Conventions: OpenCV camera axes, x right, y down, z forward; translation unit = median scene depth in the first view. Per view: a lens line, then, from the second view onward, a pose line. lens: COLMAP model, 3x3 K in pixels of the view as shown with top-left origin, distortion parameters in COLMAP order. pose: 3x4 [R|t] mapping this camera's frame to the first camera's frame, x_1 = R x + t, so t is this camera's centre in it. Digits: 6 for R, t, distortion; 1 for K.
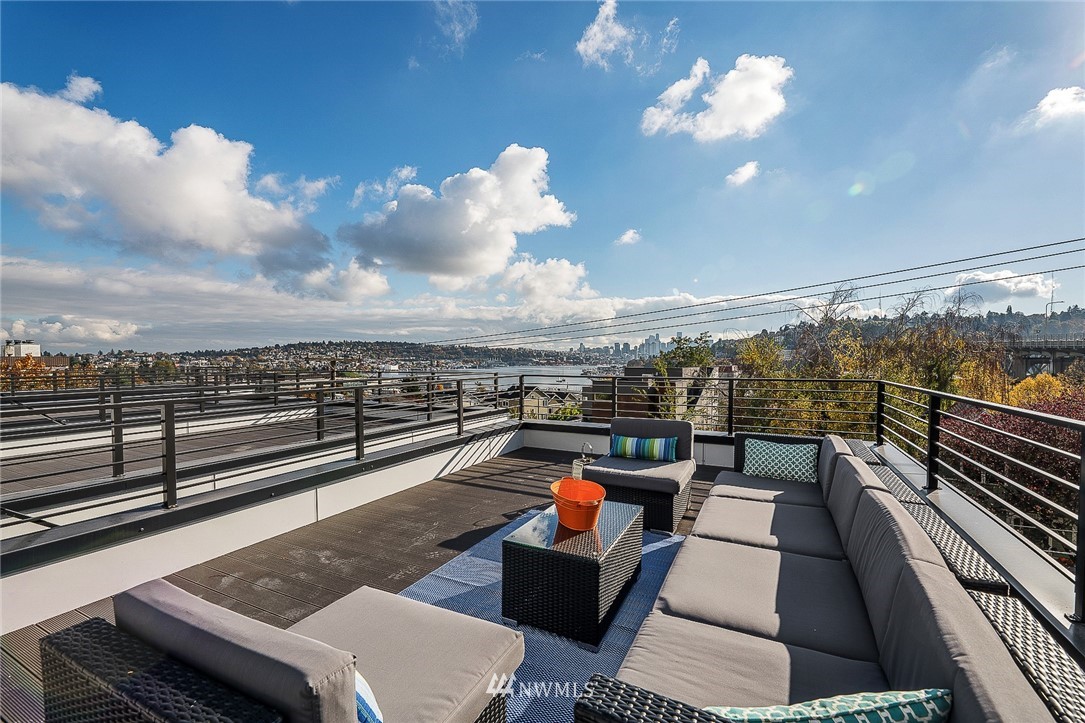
lens RADIAL K [[459.2, 0, 542.5], [0, 459.2, 361.5], [0, 0, 1]] dist [-0.000231, -0.000036]
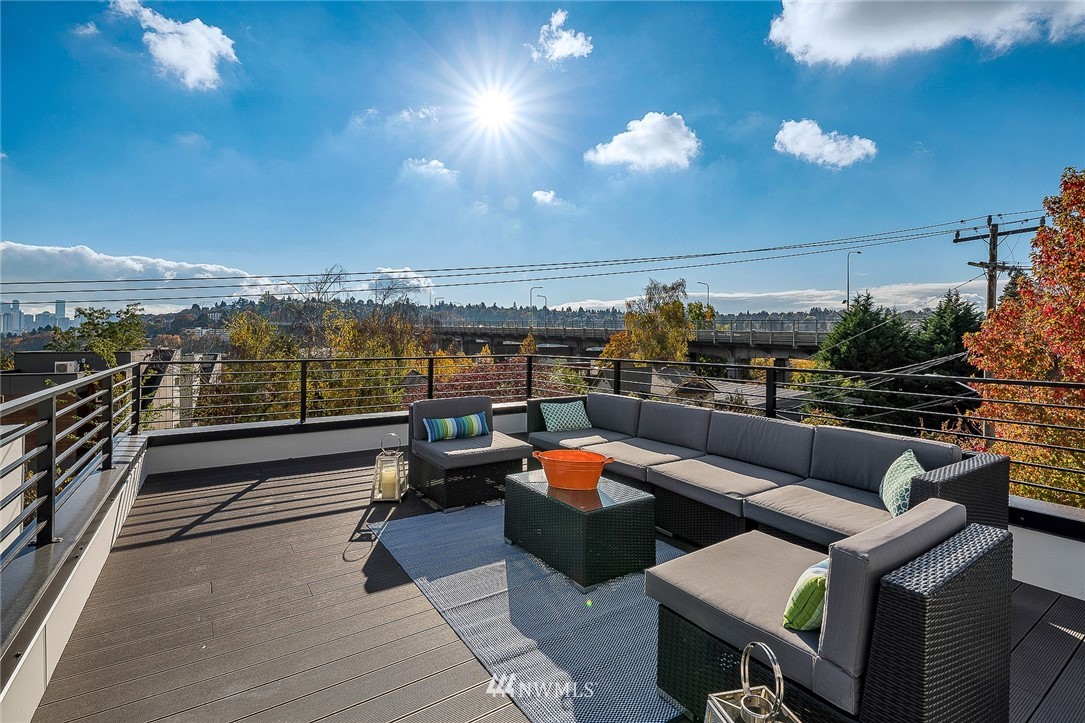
lens RADIAL K [[495.5, 0, 544.6], [0, 495.5, 352.8], [0, 0, 1]] dist [-0.001233, -0.000709]
pose [[0.484399, -0.020899, 0.874597, -0.513240], [0.002225, 0.999741, 0.022657, 0.000734], [-0.874844, -0.009029, 0.484320, 0.252221]]
